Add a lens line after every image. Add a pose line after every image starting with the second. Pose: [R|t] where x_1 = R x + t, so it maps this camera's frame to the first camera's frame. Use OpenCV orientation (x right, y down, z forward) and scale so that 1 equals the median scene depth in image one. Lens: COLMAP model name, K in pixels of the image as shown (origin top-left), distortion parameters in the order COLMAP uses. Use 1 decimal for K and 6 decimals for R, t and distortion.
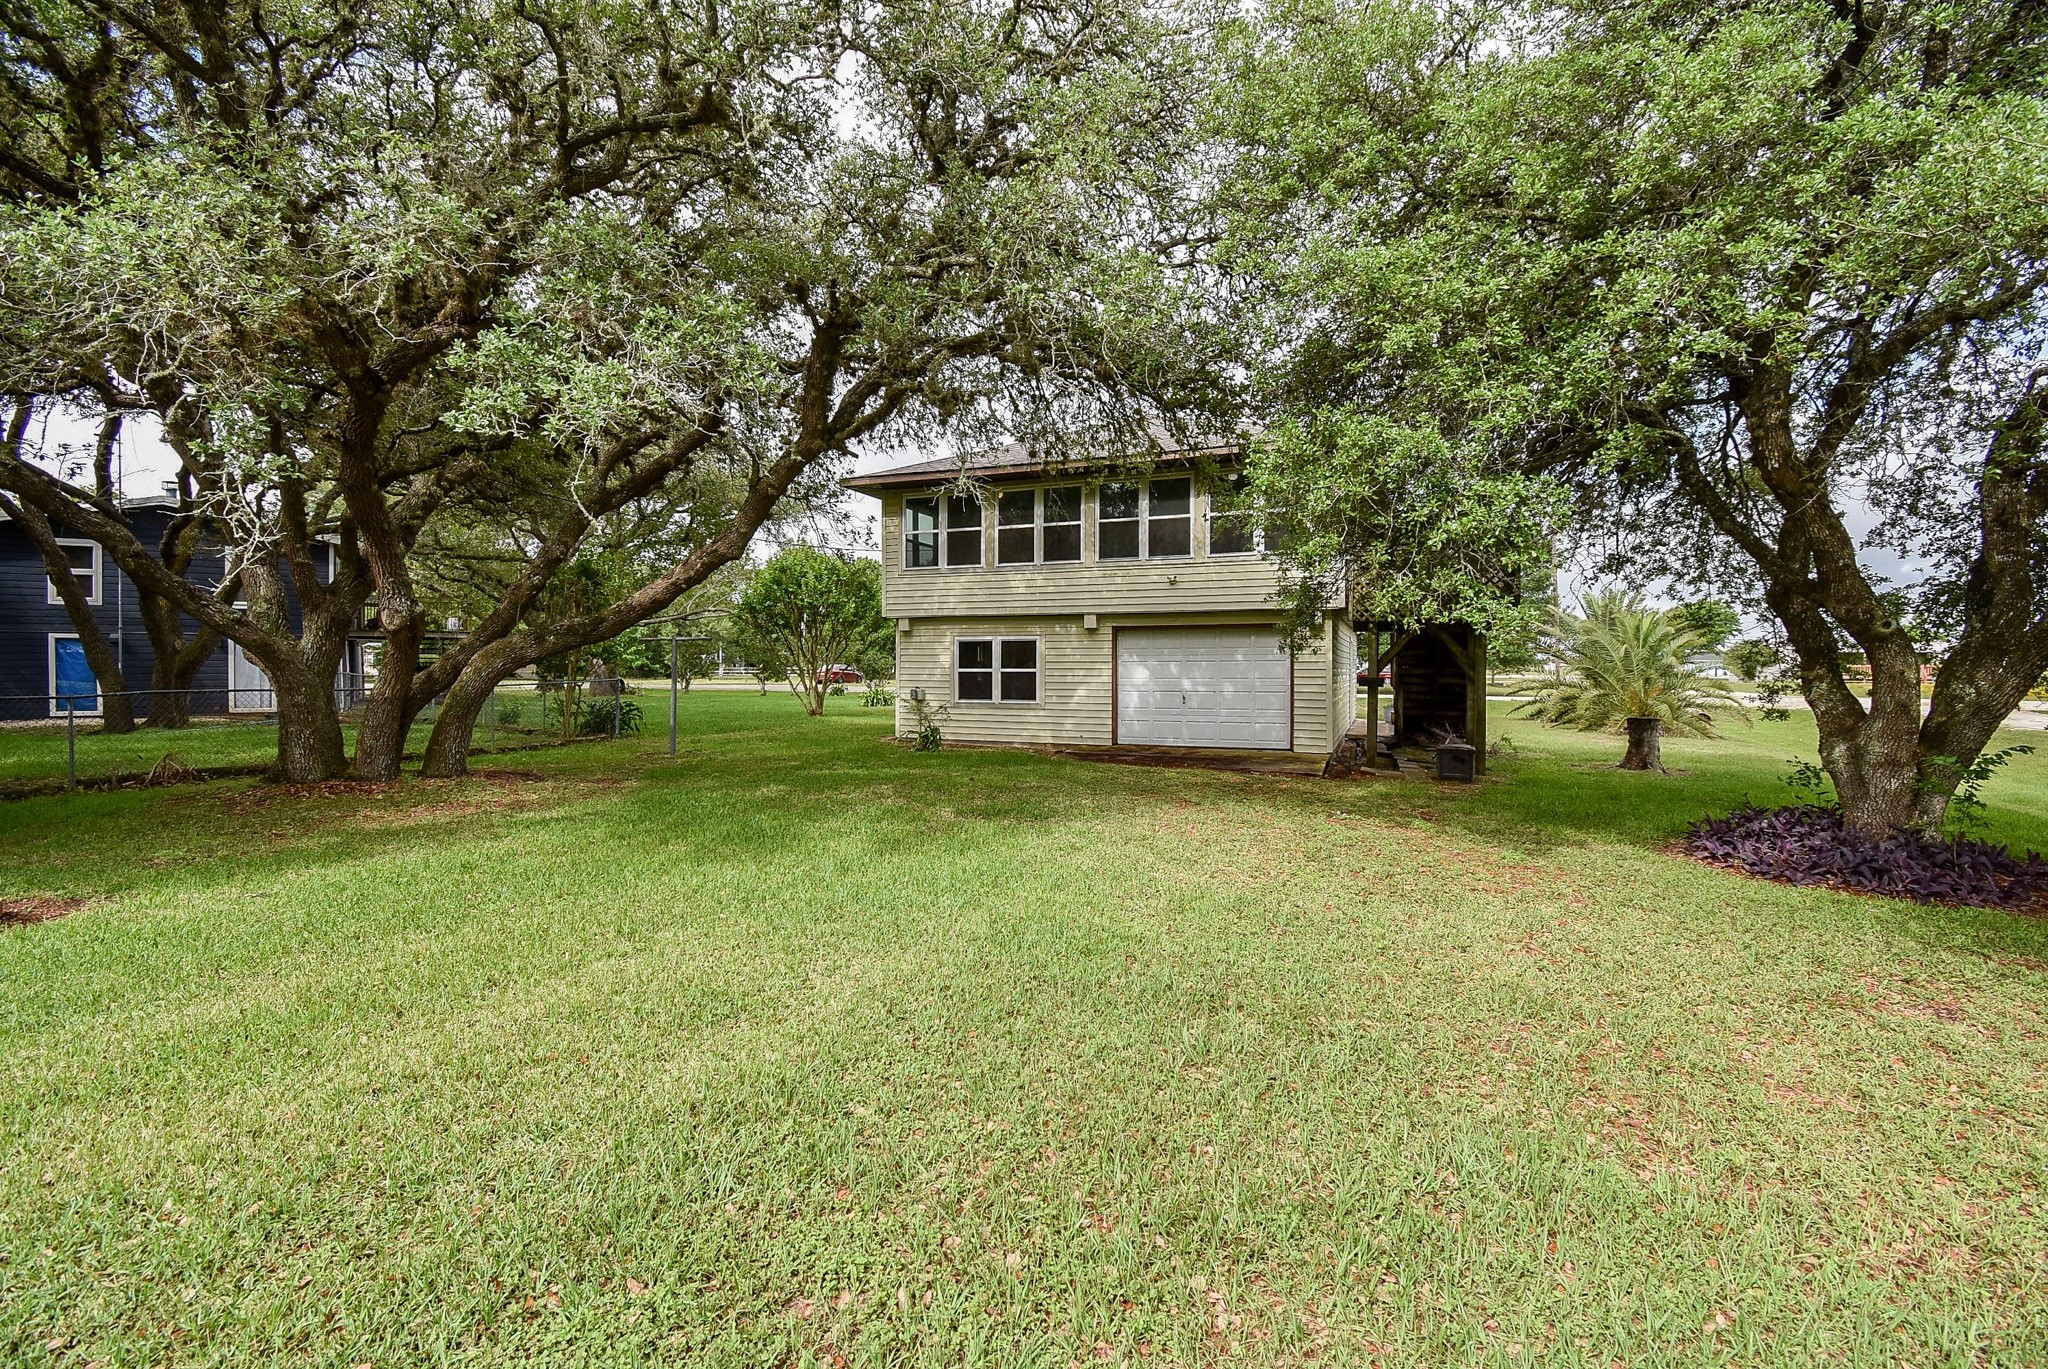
lens RADIAL K [[916.5, 0, 1027.1], [0, 916.5, 677.1], [0, 0, 1]] dist [0.011775, -0.001136]
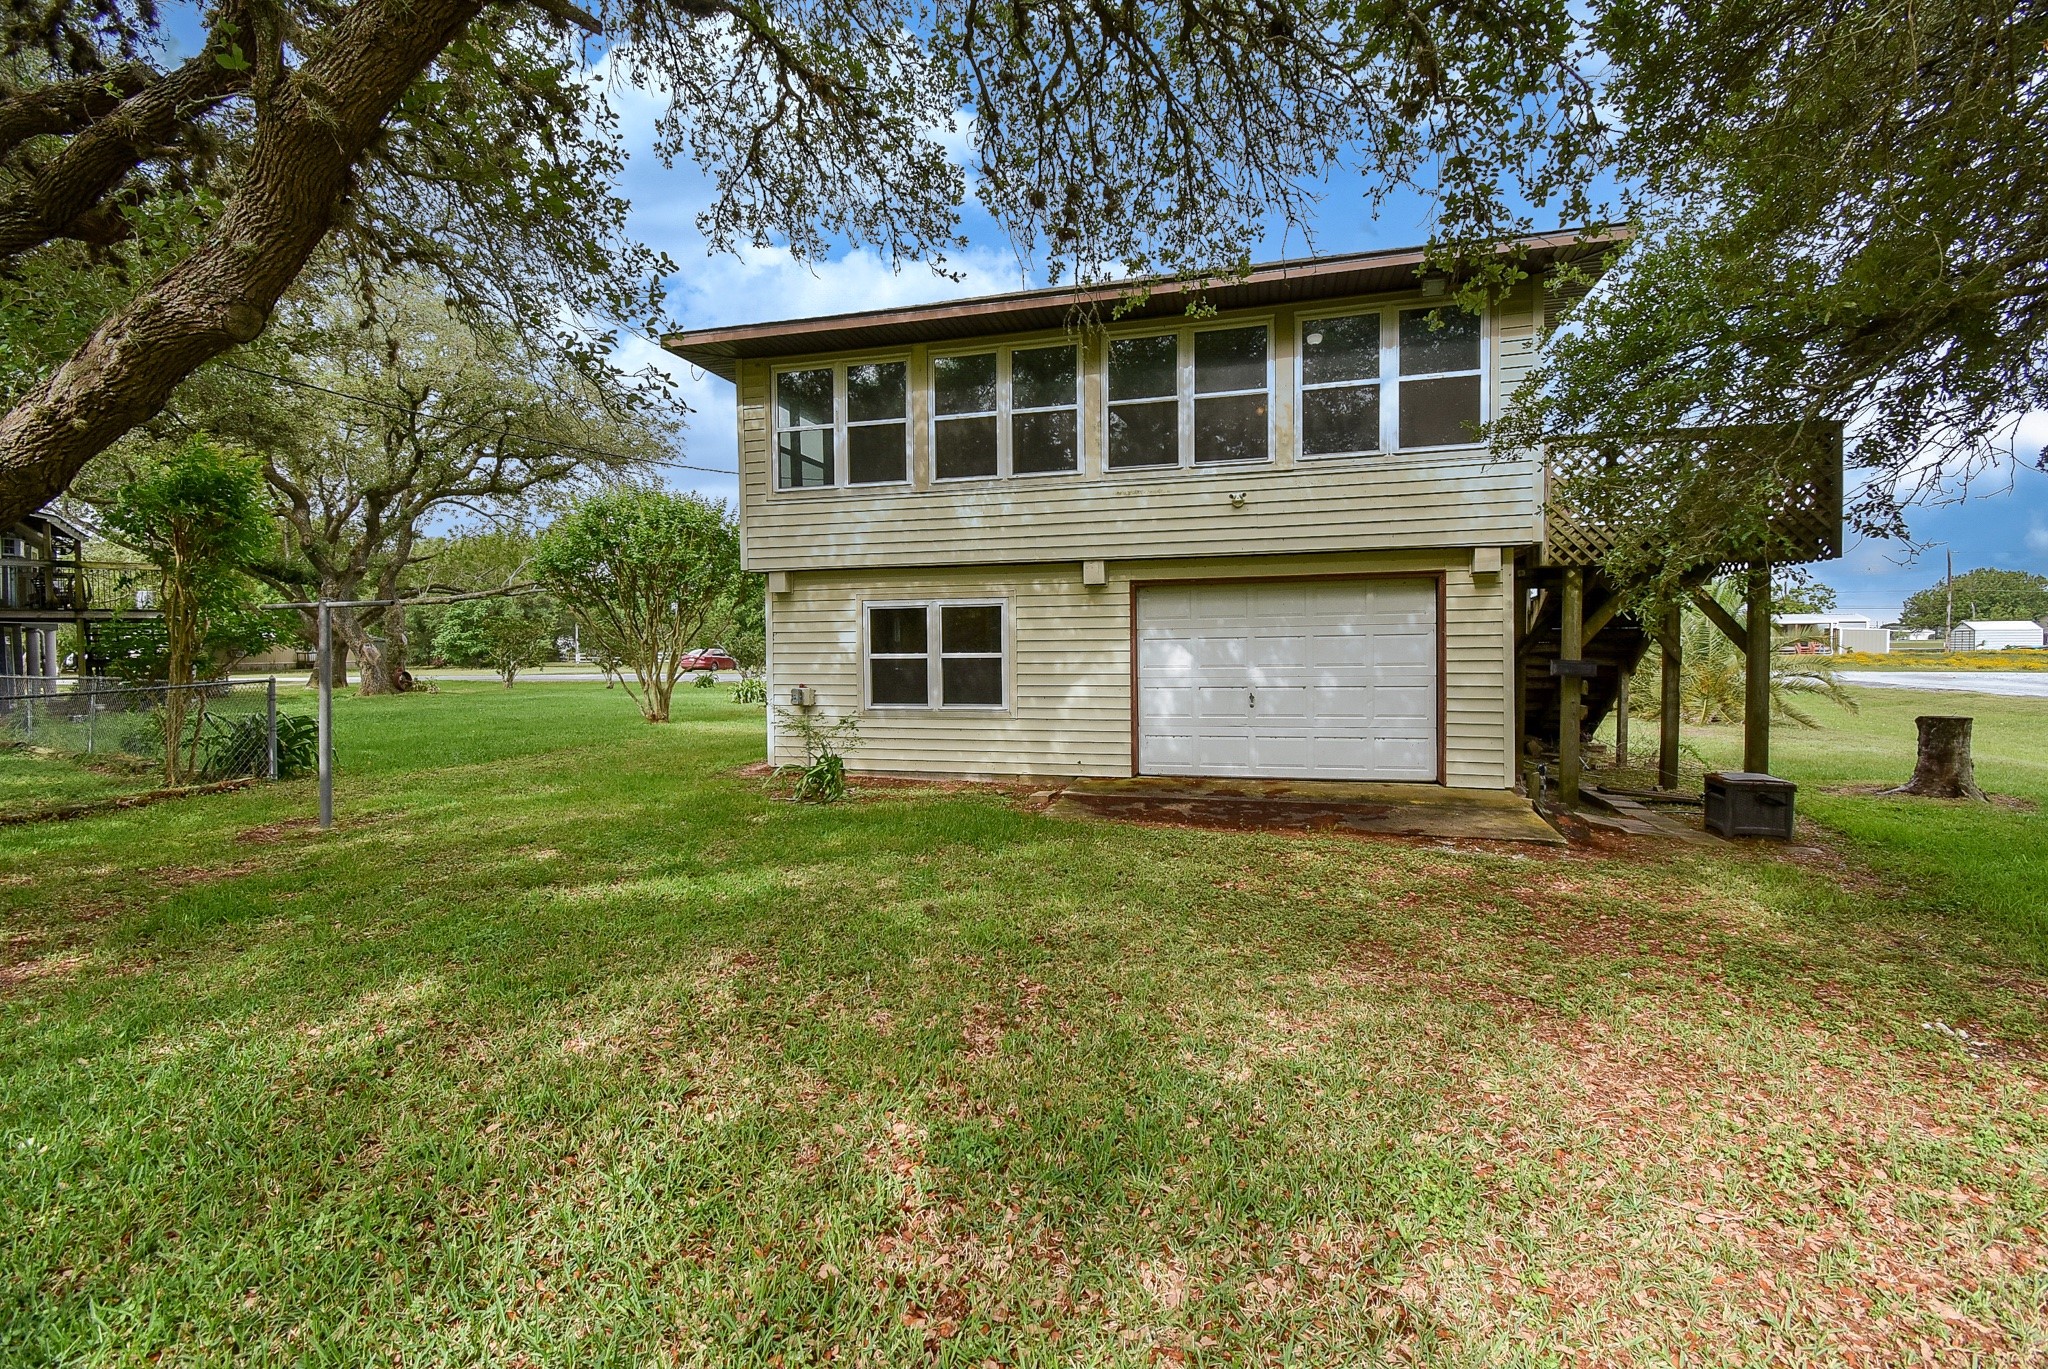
lens RADIAL K [[916.5, 0, 1019.9], [0, 916.5, 680.7], [0, 0, 1]] dist [0.011775, -0.001136]
pose [[0.993708, -0.016687, 0.110749, -0.046138], [0.013920, 0.999572, 0.025712, -0.006045], [-0.111131, -0.024008, 0.993516, 0.397353]]
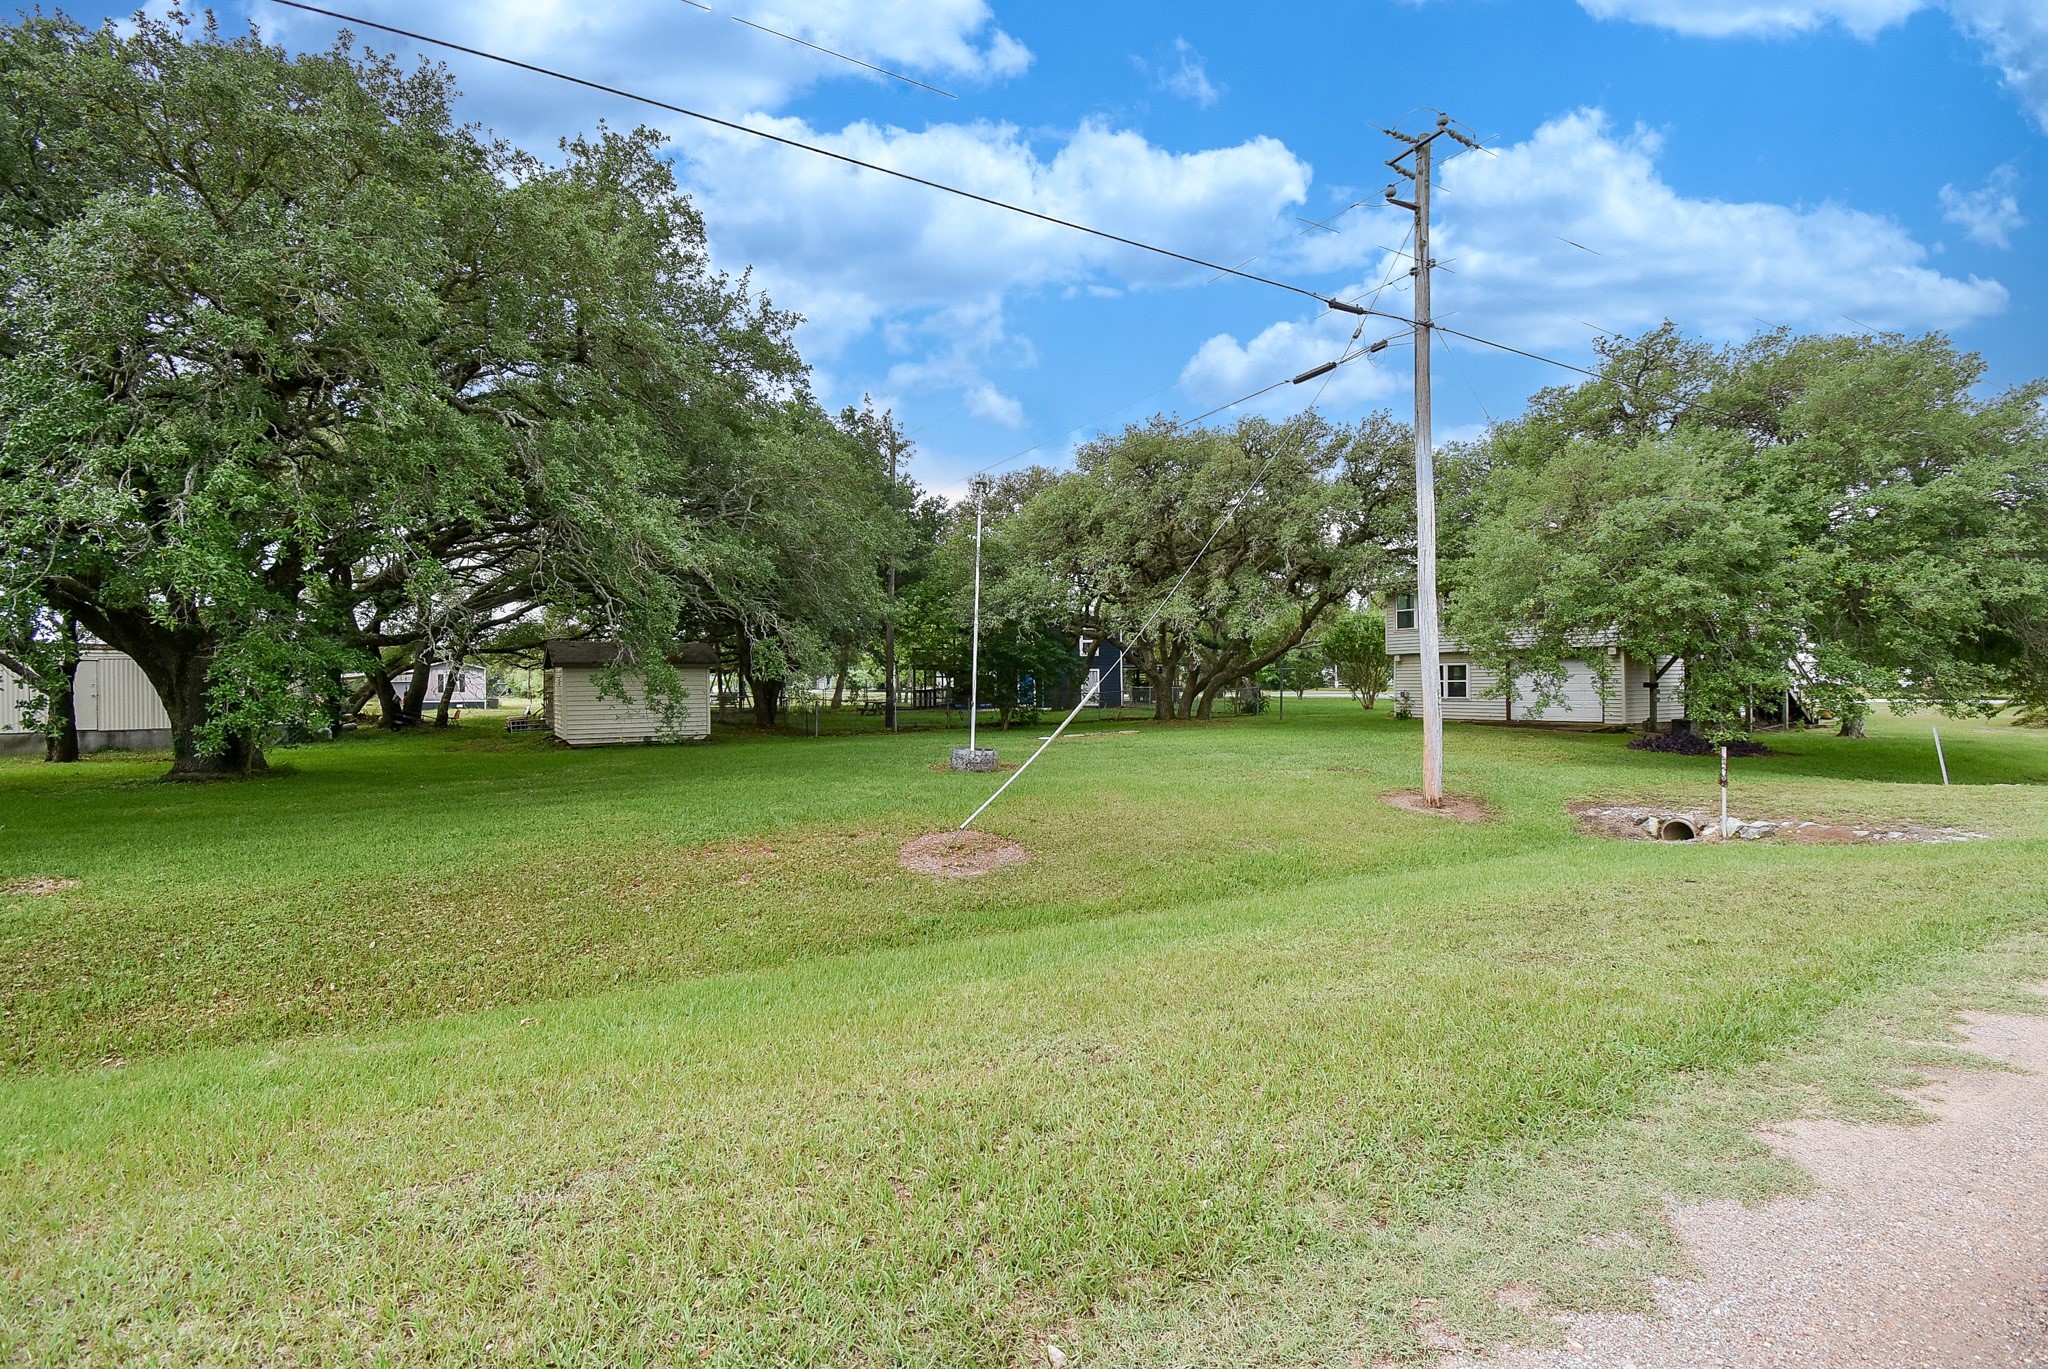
lens RADIAL K [[916.5, 0, 1026.2], [0, 916.5, 686.9], [0, 0, 1]] dist [0.011775, -0.001136]
pose [[0.788281, -0.008757, -0.615253, 0.462559], [0.006415, 0.999961, -0.006013, 0.010081], [0.615282, 0.000793, 0.788307, -1.059797]]
